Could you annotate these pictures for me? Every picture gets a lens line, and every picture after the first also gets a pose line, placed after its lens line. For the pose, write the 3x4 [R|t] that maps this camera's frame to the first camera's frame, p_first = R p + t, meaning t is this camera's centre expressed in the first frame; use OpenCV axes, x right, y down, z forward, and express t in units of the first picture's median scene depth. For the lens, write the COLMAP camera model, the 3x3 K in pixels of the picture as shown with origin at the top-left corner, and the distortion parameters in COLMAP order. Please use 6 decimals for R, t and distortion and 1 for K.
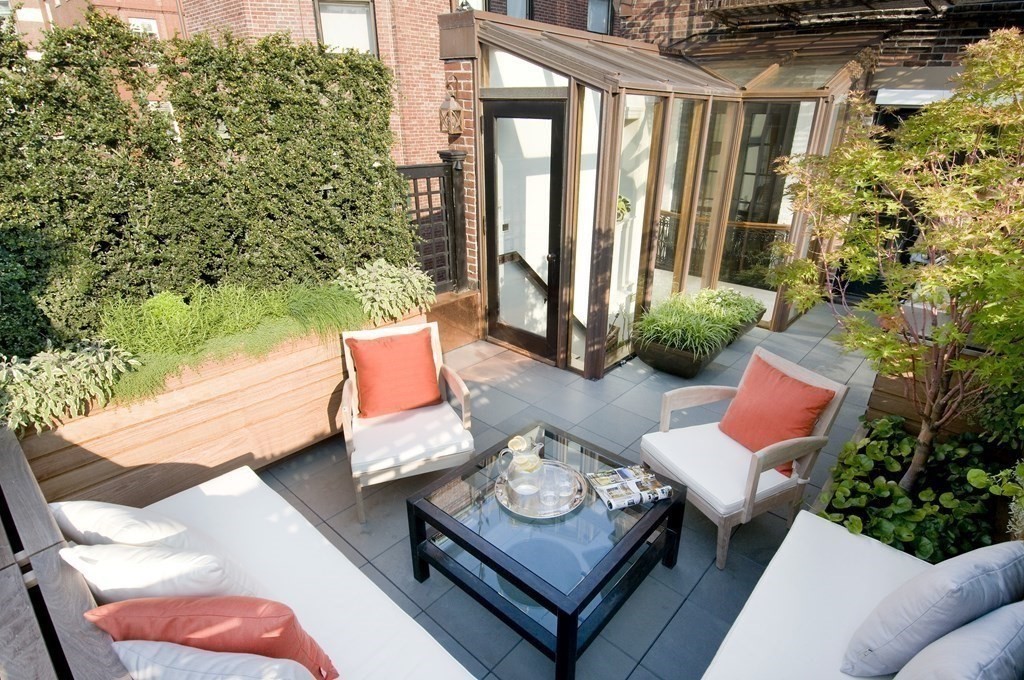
lens RADIAL K [[534.0, 0, 540.5], [0, 534.0, 345.4], [0, 0, 1]] dist [0.046940, -0.049176]
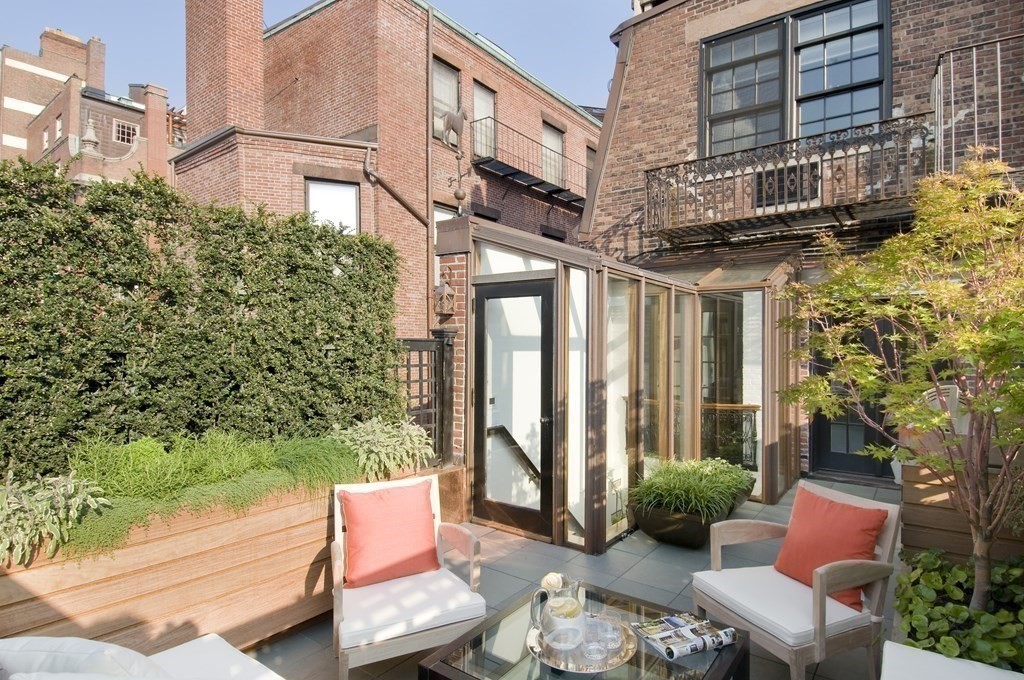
lens RADIAL K [[534.0, 0, 540.5], [0, 534.0, 345.4], [0, 0, 1]] dist [0.046940, -0.049176]
pose [[0.995783, -0.011692, 0.090994, -0.093261], [0.046792, 0.917864, -0.394127, 0.120672], [-0.078912, 0.396723, 0.914540, 0.043862]]
